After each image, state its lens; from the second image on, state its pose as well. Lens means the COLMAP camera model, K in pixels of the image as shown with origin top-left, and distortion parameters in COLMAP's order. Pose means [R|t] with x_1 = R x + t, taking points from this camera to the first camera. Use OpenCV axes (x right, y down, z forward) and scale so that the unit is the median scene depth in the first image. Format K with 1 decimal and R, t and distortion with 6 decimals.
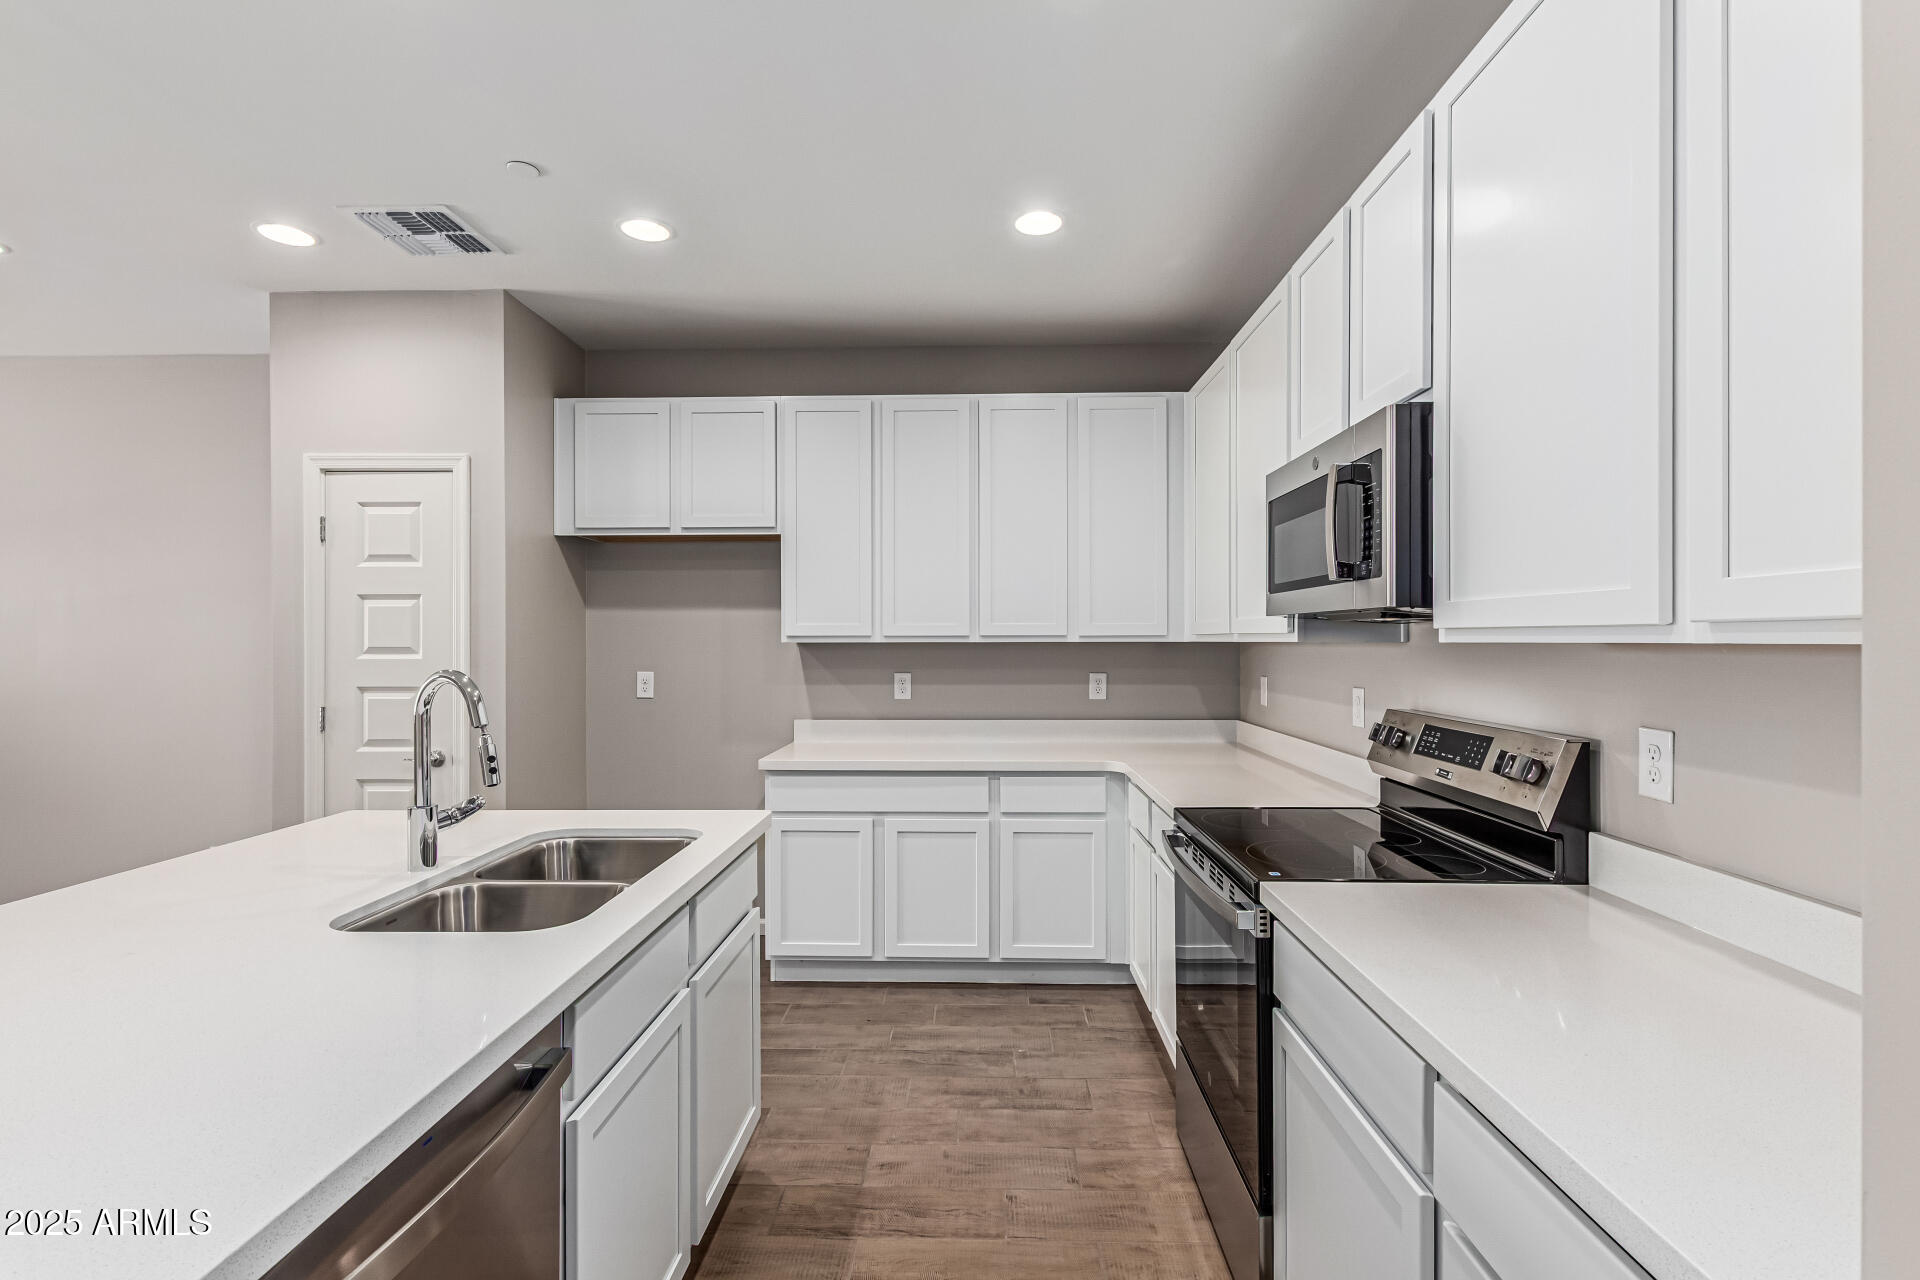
lens RADIAL K [[880.3, 0, 959.2], [0, 880.3, 637.5], [0, 0, 1]] dist [0.008864, -0.001811]
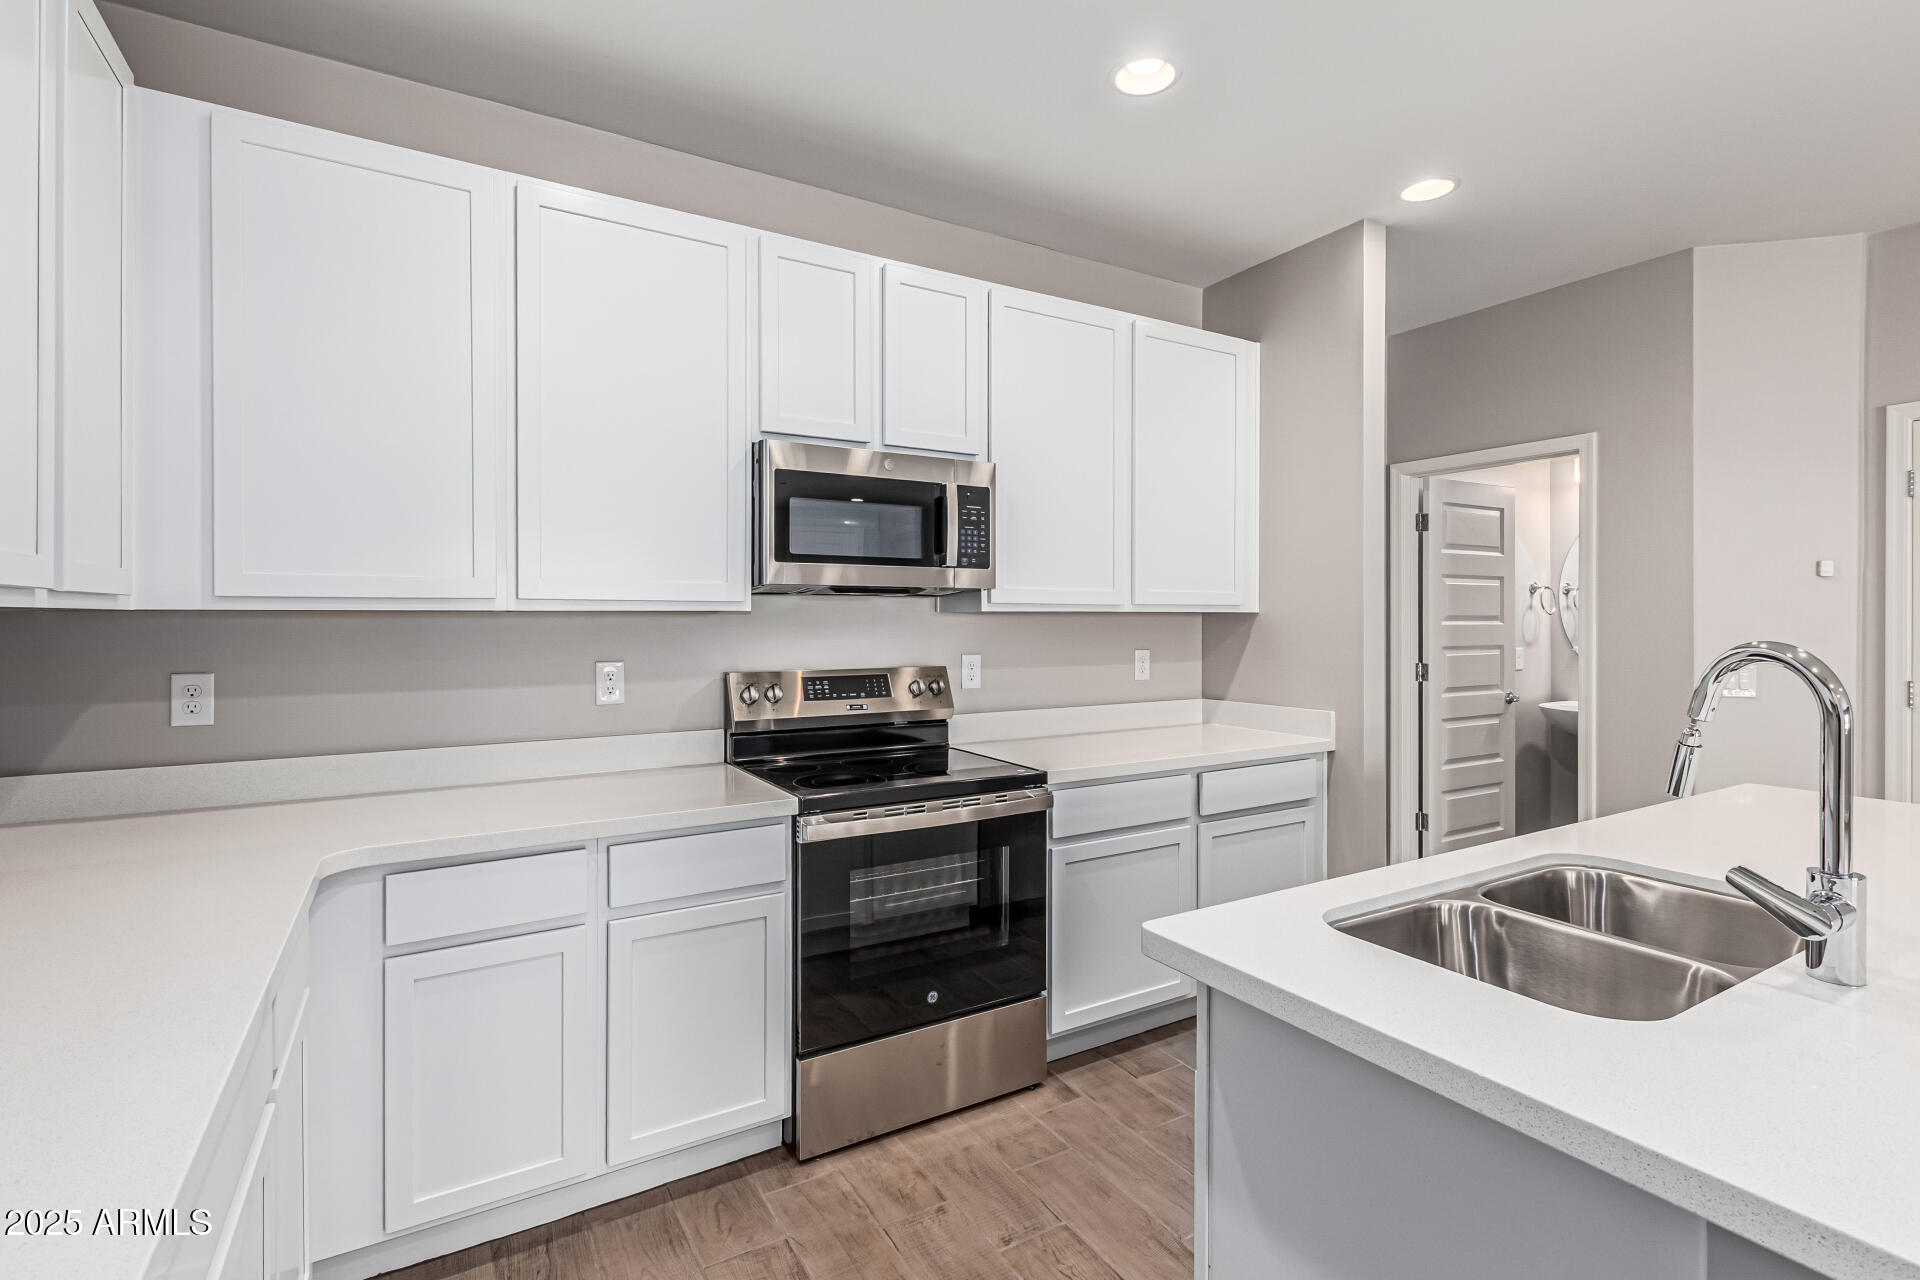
lens RADIAL K [[880.3, 0, 977.4], [0, 880.3, 626.0], [0, 0, 1]] dist [0.008864, -0.001811]
pose [[-0.554408, -0.007052, 0.832215, -0.410818], [-0.007092, 0.999968, 0.003749, 0.013482], [-0.832215, -0.003824, -0.554440, 0.956005]]
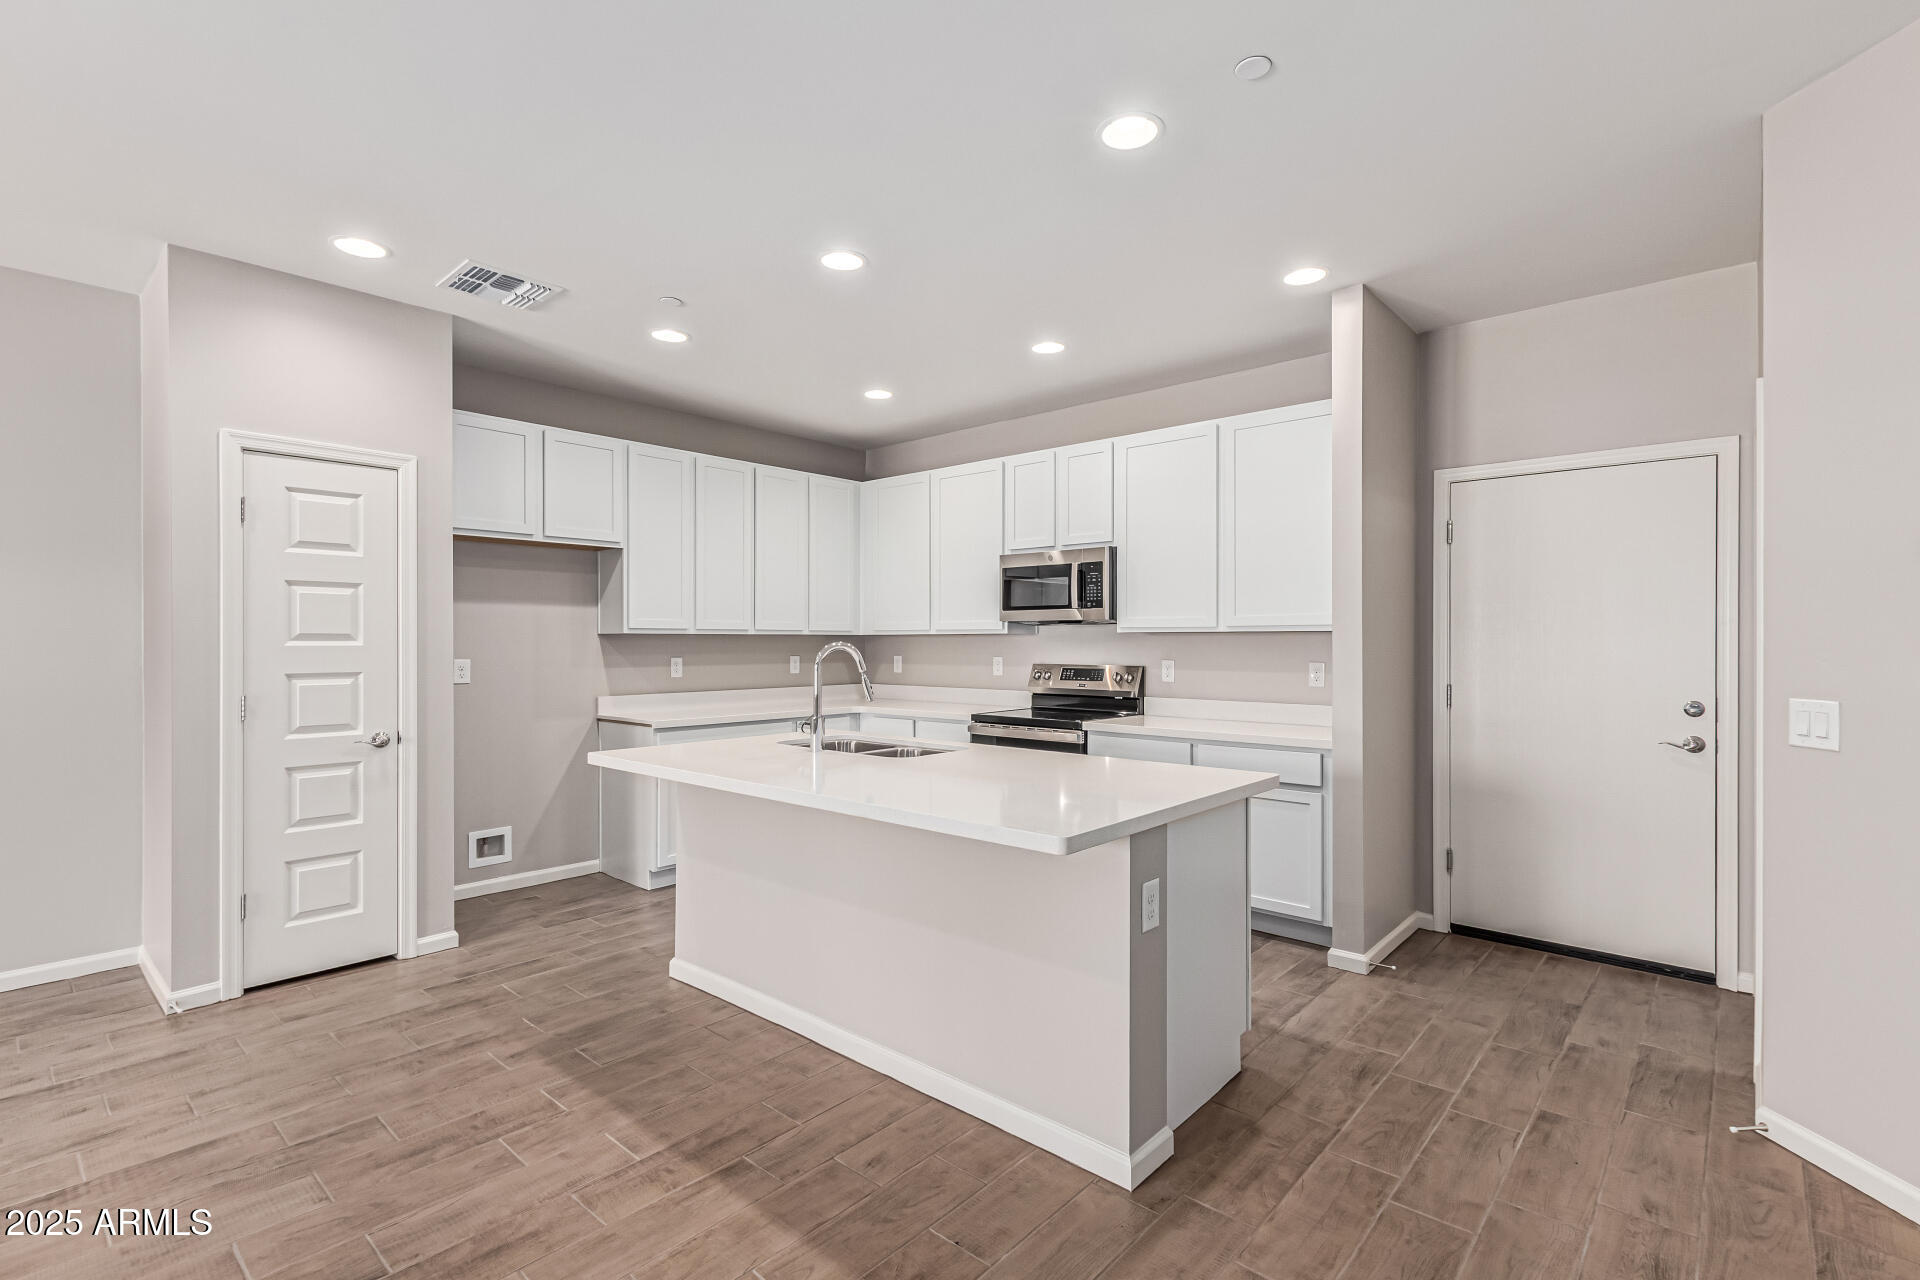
lens RADIAL K [[880.3, 0, 965.1], [0, 880.3, 642.2], [0, 0, 1]] dist [0.008864, -0.001811]
pose [[0.643836, -0.000105, 0.765164, -0.948180], [-0.002765, 0.999993, 0.002464, 0.015630], [-0.765159, -0.003702, 0.643831, -0.214693]]
